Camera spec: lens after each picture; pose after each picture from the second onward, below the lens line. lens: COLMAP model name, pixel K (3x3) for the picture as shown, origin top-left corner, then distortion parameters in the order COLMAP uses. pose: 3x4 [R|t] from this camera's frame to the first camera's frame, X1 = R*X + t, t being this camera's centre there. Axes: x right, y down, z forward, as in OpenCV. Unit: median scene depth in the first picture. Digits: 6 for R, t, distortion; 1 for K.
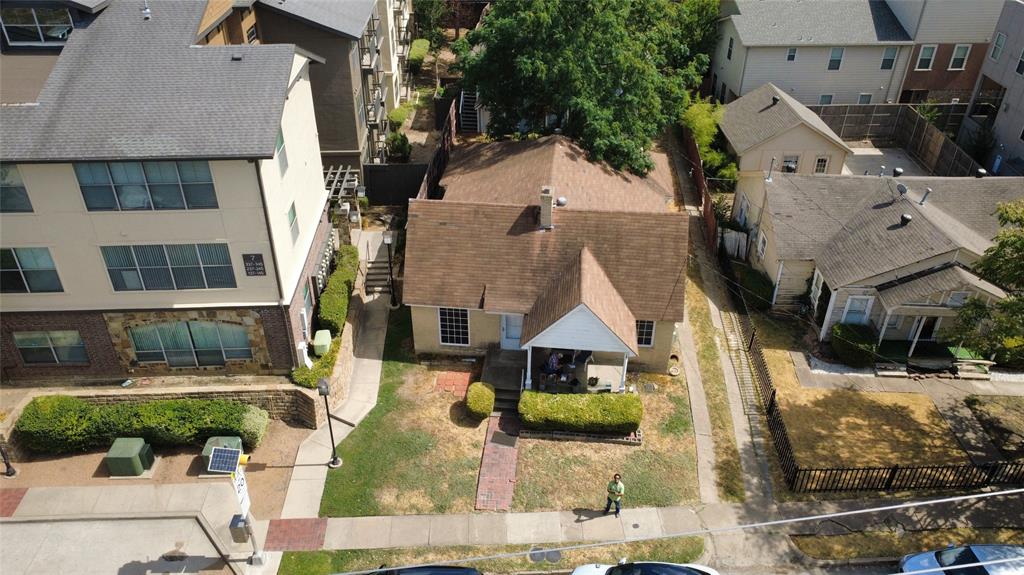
lens RADIAL K [[748.8, 0, 513.7], [0, 748.8, 289.9], [0, 0, 1]] dist [-0.006756, -0.000608]
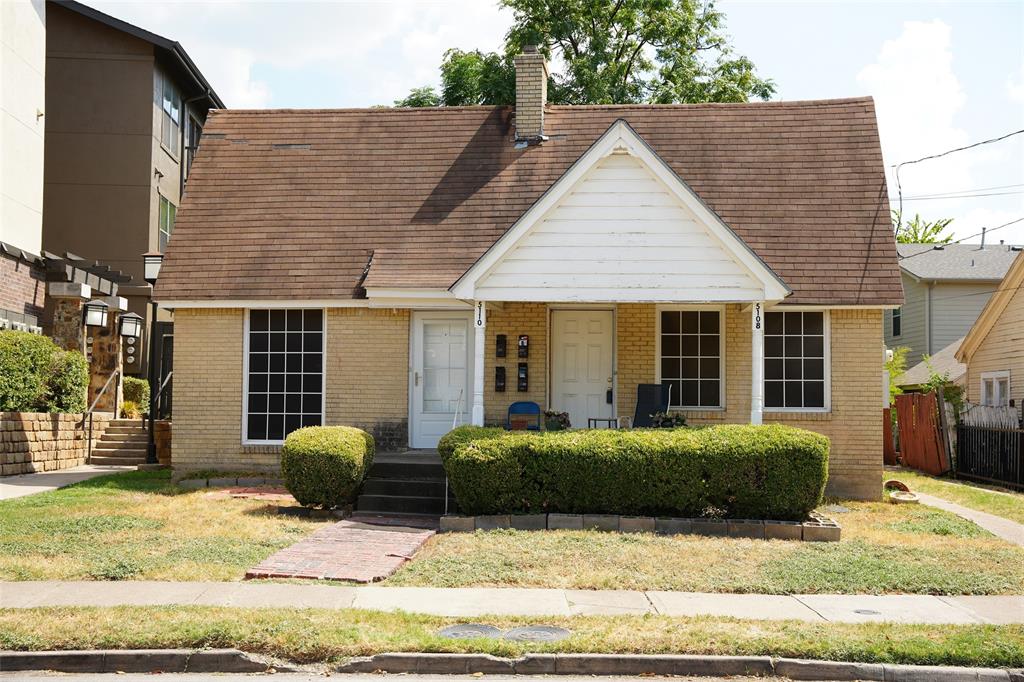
lens RADIAL K [[1263.3, 0, 512.1], [0, 1263.3, 345.7], [0, 0, 1]] dist [0.027216, 0.000000]
pose [[0.999951, 0.003471, -0.009266, 0.039807], [-0.008311, 0.802865, -0.596103, 0.419204], [0.005370, 0.596151, 0.802854, 0.502019]]
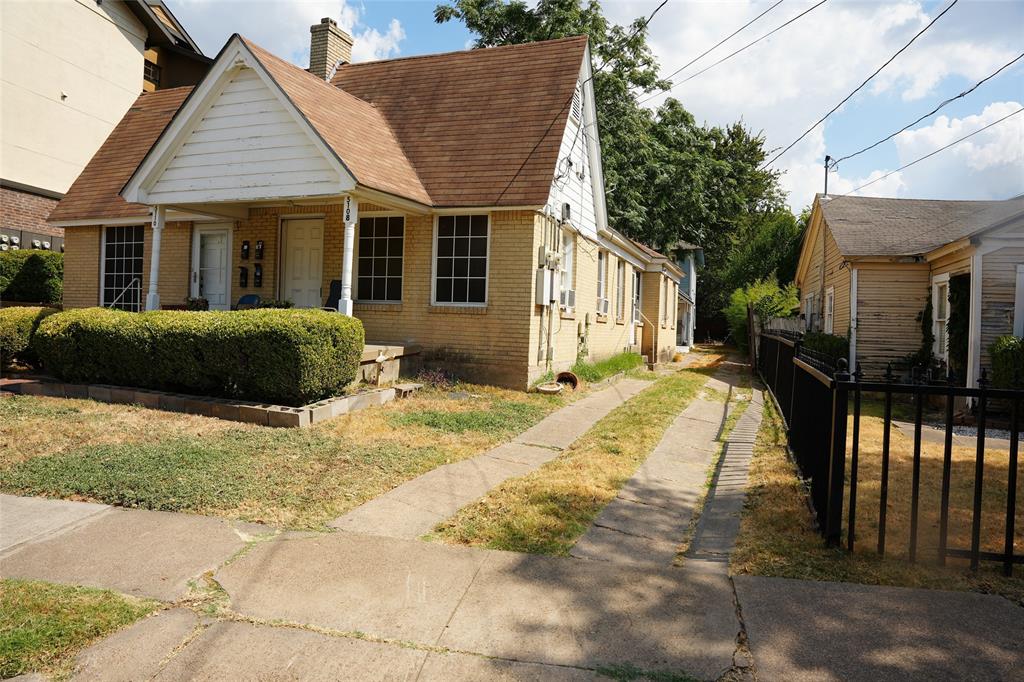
lens RADIAL K [[702.6, 0, 508.7], [0, 702.6, 337.1], [0, 0, 1]] dist [-0.123922, 0.005219]
pose [[0.967816, 0.033006, -0.249484, 0.291864], [-0.163278, 0.836731, -0.522705, 0.283055], [0.191499, 0.546618, 0.815191, 0.723759]]
